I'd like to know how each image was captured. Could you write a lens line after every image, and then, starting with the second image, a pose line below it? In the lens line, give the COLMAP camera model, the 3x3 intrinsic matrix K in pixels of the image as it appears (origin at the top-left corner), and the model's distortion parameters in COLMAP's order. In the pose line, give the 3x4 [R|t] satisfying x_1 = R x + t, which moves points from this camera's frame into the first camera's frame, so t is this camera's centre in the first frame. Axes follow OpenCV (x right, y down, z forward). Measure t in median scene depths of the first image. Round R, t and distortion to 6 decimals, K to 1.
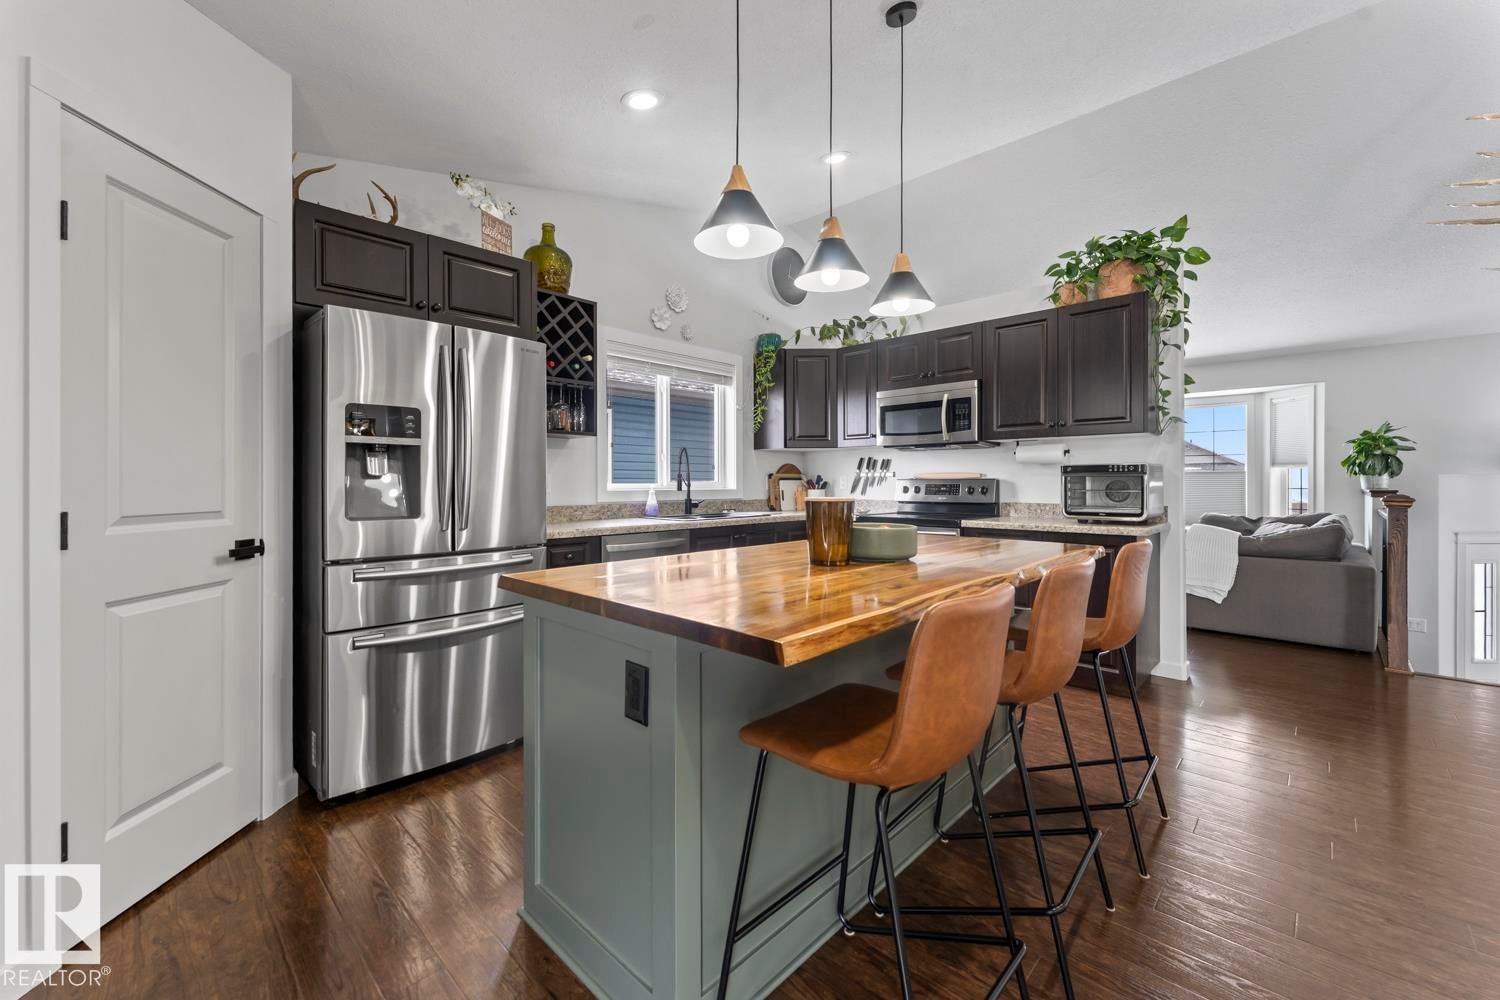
lens RADIAL K [[600.7, 0, 746.3], [0, 600.7, 484.4], [0, 0, 1]] dist [0.000452, -0.000017]
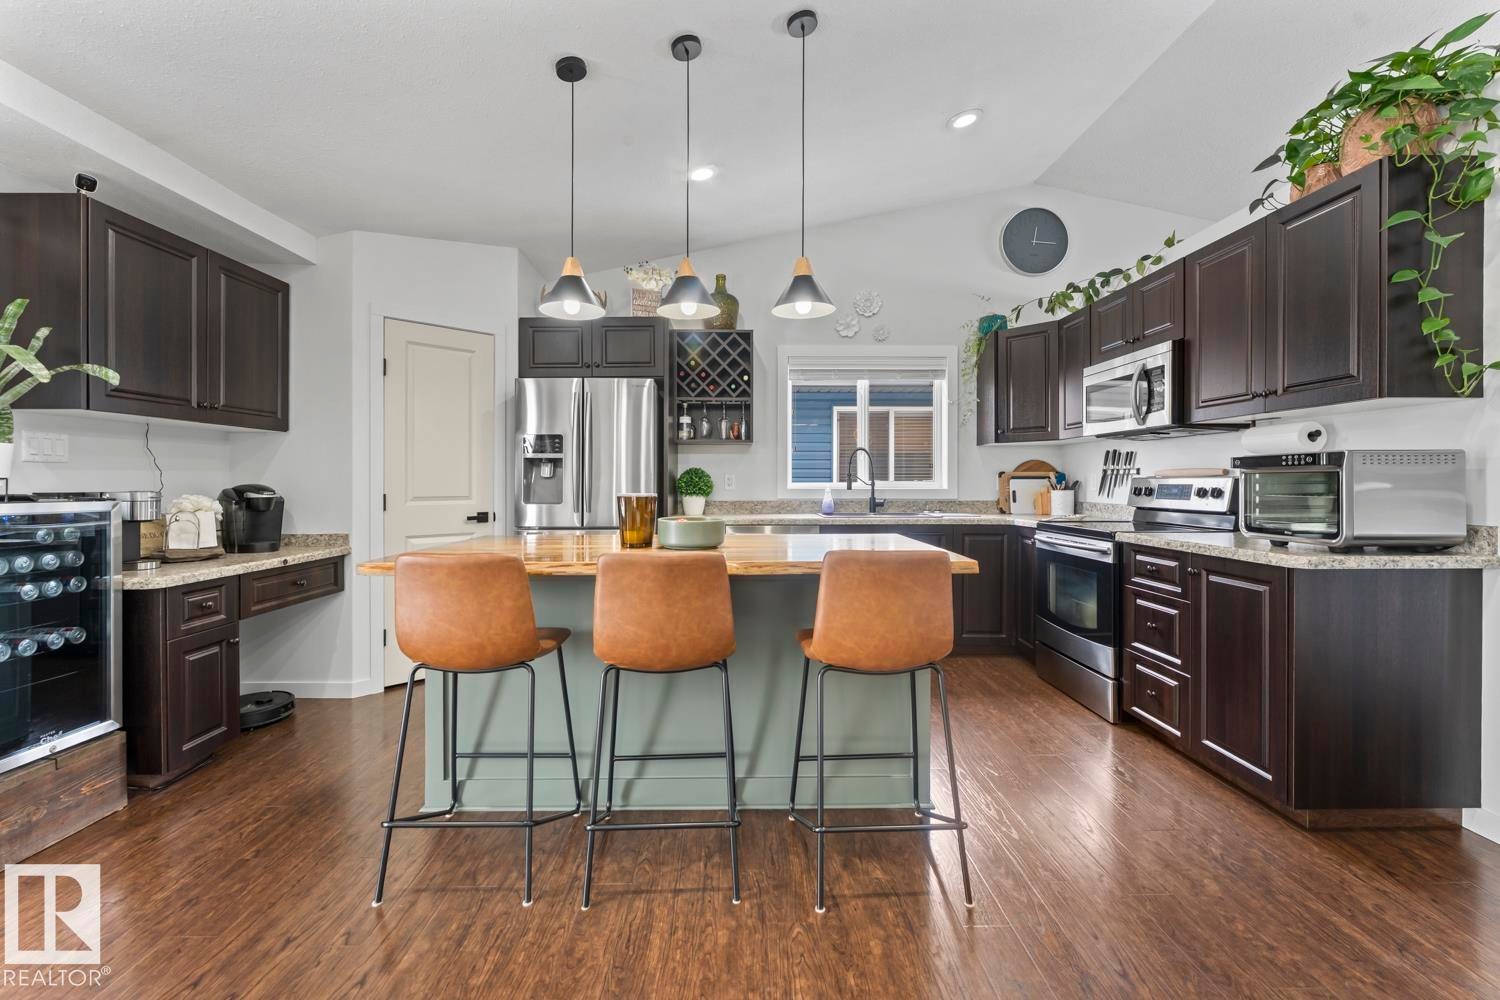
lens RADIAL K [[626.6, 0, 750.5], [0, 626.6, 480.8], [0, 0, 1]] dist [0.000828, 0.000004]
pose [[0.705161, -0.000385, -0.709047, 0.559804], [-0.003158, 0.999988, -0.003684, -0.000124], [0.709040, 0.004837, 0.705152, 0.110970]]
